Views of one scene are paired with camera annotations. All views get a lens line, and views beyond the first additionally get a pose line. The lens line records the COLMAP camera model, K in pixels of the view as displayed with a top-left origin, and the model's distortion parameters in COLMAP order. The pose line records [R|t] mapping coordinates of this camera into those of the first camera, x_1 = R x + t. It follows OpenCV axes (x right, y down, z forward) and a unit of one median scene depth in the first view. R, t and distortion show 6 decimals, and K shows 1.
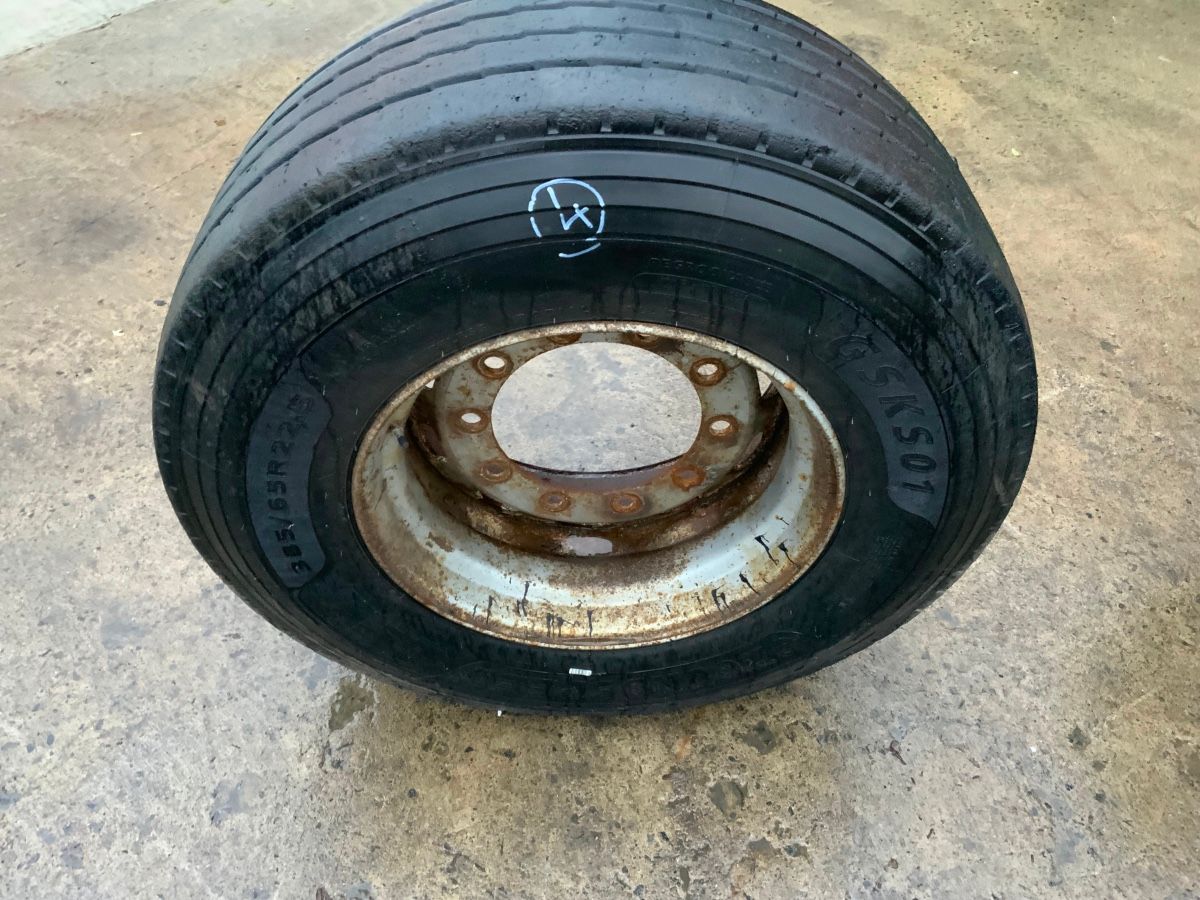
lens RADIAL K [[980.5, 0, 599.1], [0, 980.5, 426.7], [0, 0, 1]] dist [0.075612, -0.127492]
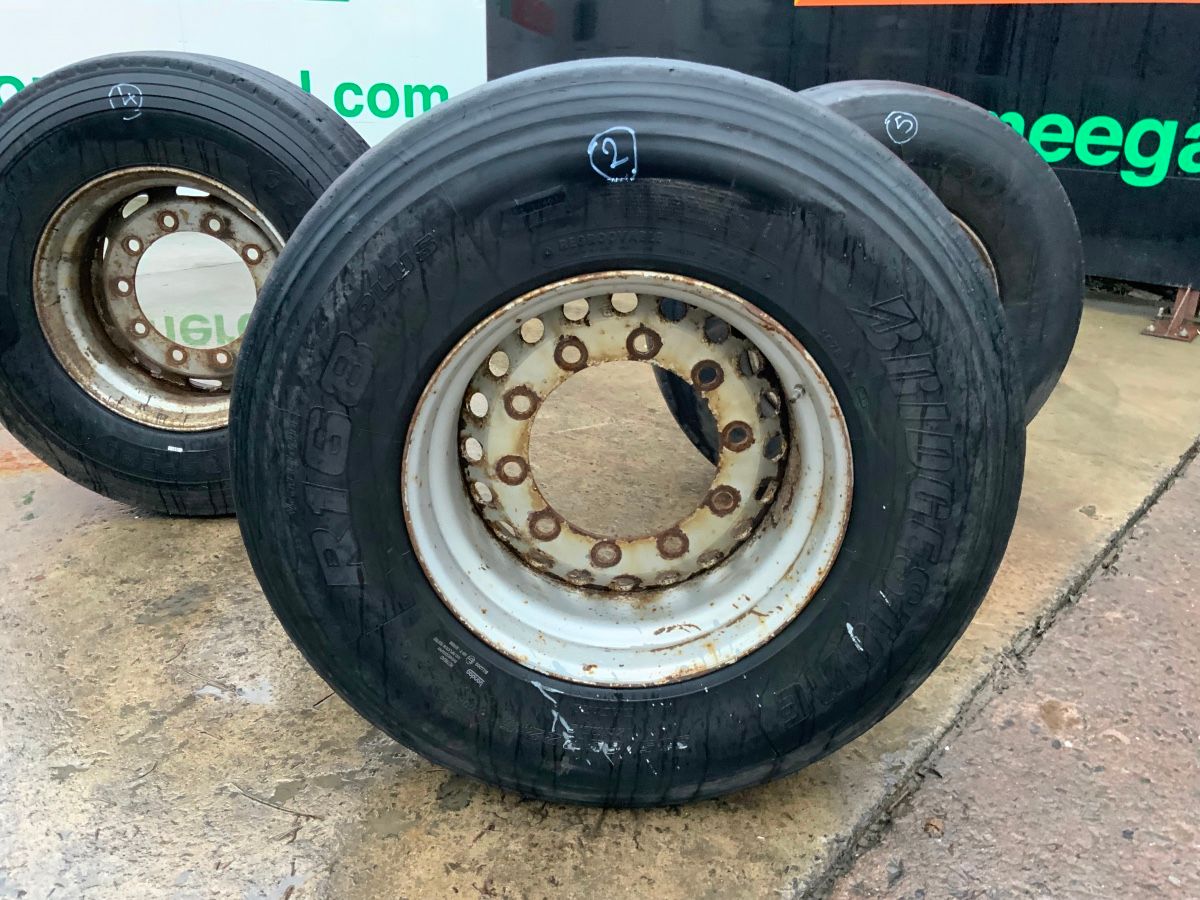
lens RADIAL K [[1007.3, 0, 600.0], [0, 1007.3, 450.0], [0, 0, 1]] dist [0.019947, -0.049795]
pose [[0.999931, 0.005858, 0.010176, 0.662800], [-0.000987, 0.905531, -0.424279, 0.957575], [-0.011700, 0.424239, 0.905475, -0.496981]]
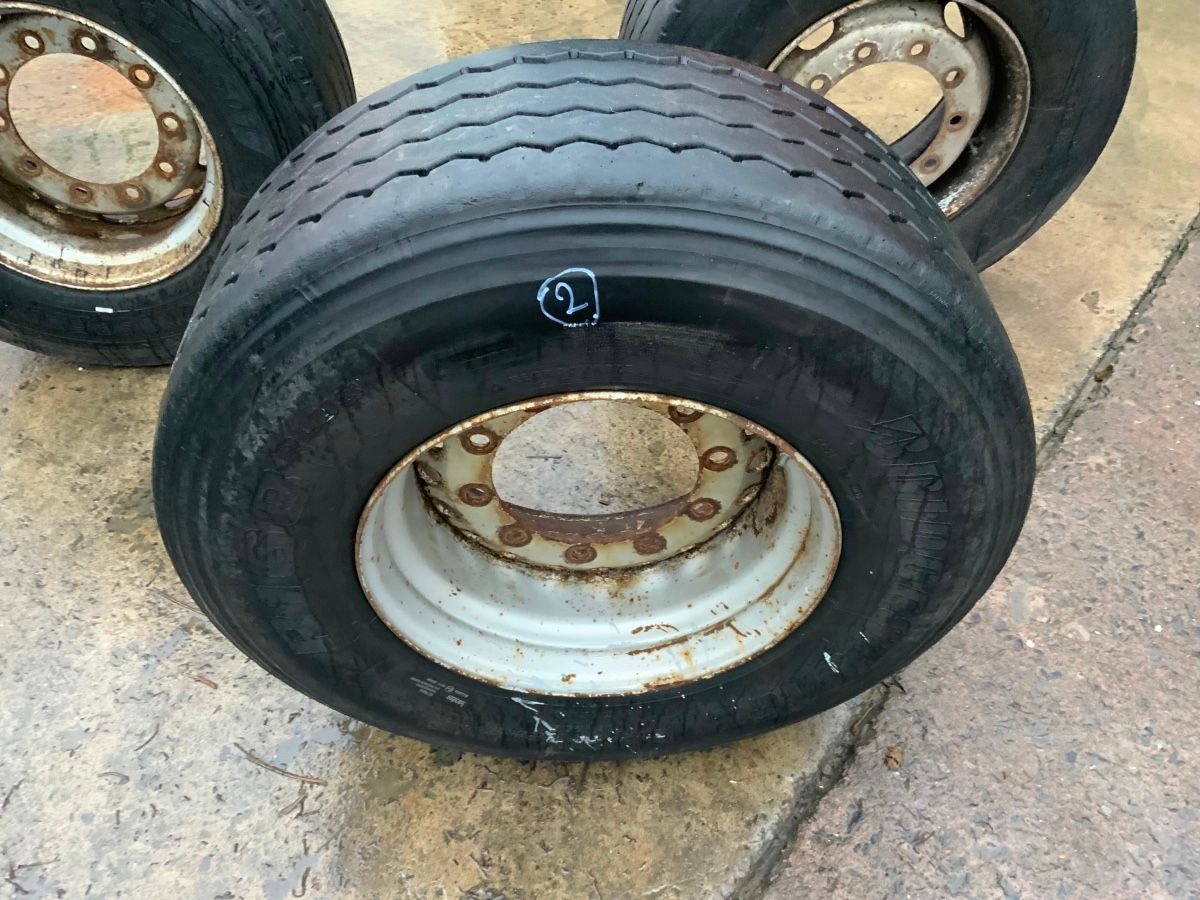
lens RADIAL K [[1007.3, 0, 600.0], [0, 1007.3, 450.0], [0, 0, 1]] dist [0.019947, -0.049795]
pose [[0.999090, -0.037038, 0.021140, 0.683167], [0.037064, 0.999313, -0.000830, 0.490860], [-0.021094, 0.001613, 0.999776, -0.512731]]
